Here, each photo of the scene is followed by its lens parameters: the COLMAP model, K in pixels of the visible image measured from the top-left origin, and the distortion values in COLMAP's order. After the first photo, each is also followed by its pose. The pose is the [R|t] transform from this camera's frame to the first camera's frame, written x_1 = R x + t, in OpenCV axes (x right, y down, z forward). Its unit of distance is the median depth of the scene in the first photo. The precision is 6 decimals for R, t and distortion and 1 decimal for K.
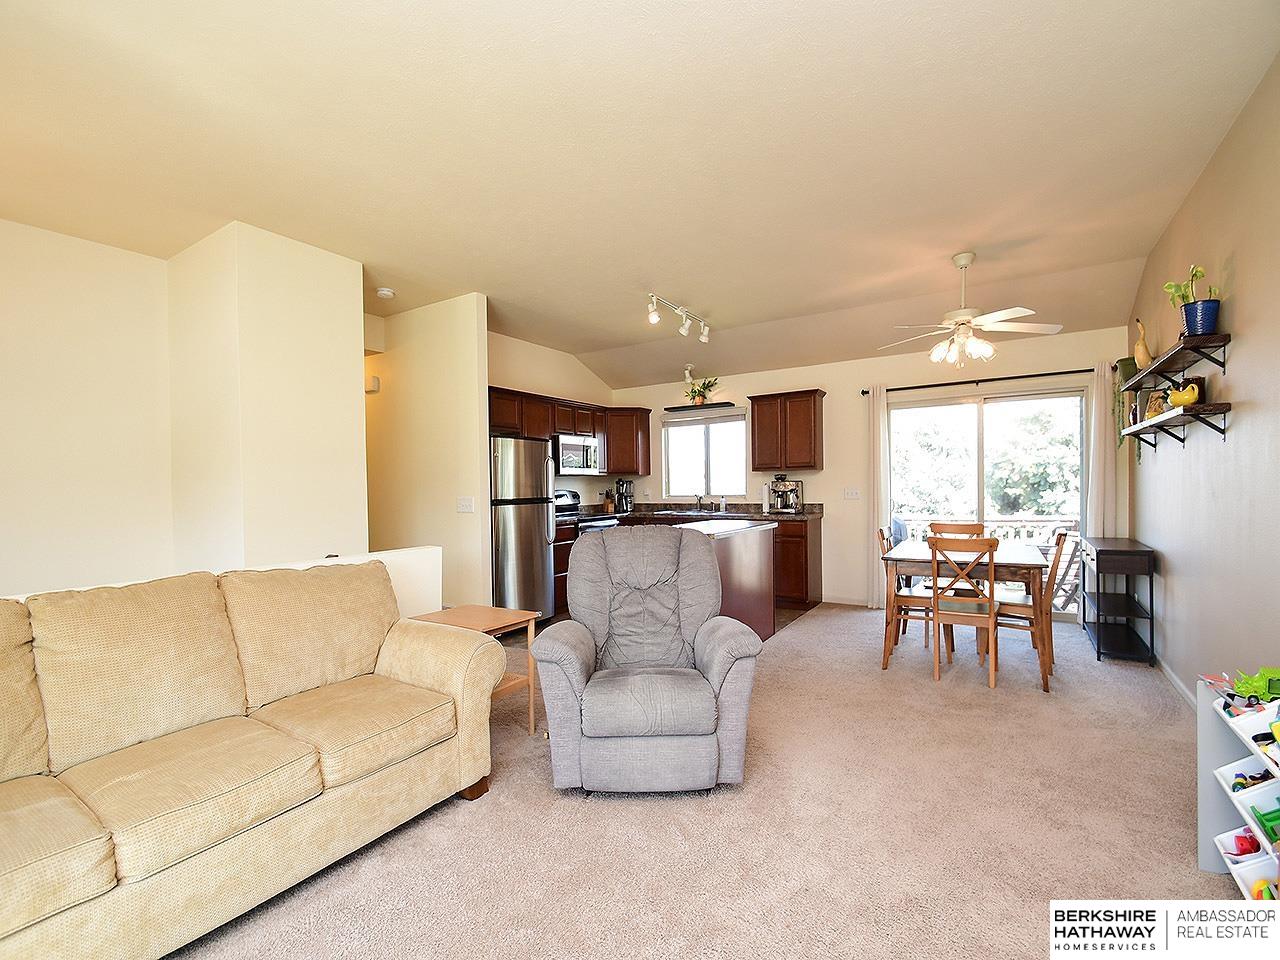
lens RADIAL K [[560.3, 0, 658.6], [0, 560.3, 493.5], [0, 0, 1]] dist [0.001091, -0.000102]
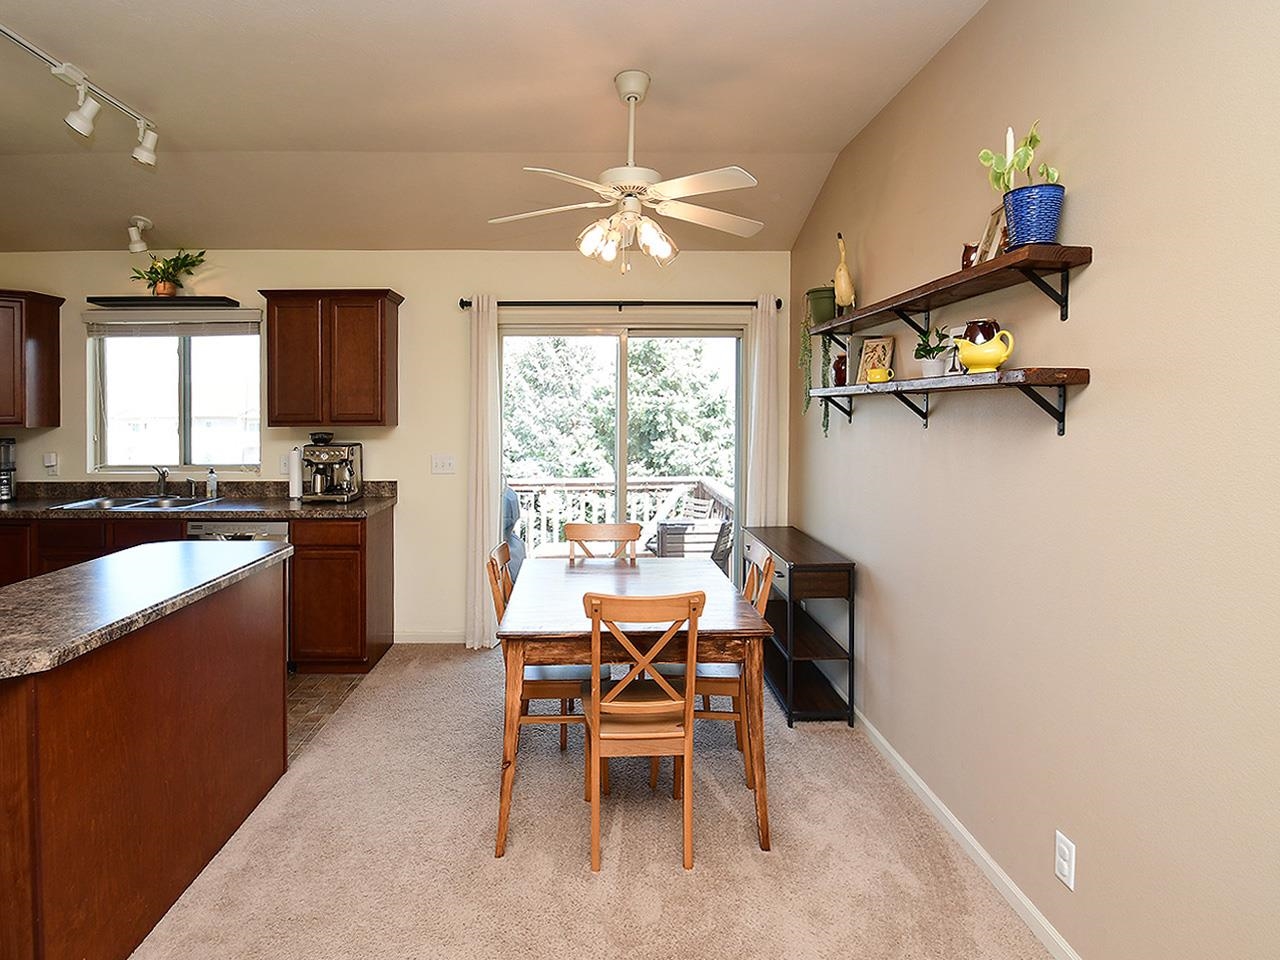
lens RADIAL K [[674.3, 0, 600.5], [0, 674.3, 413.3], [0, 0, 1]] dist [-0.005461, -0.001799]
pose [[0.849505, 0.018647, 0.527251, 0.093512], [-0.005985, 0.999652, -0.025711, -0.036645], [-0.527547, 0.018686, 0.849320, 0.259091]]
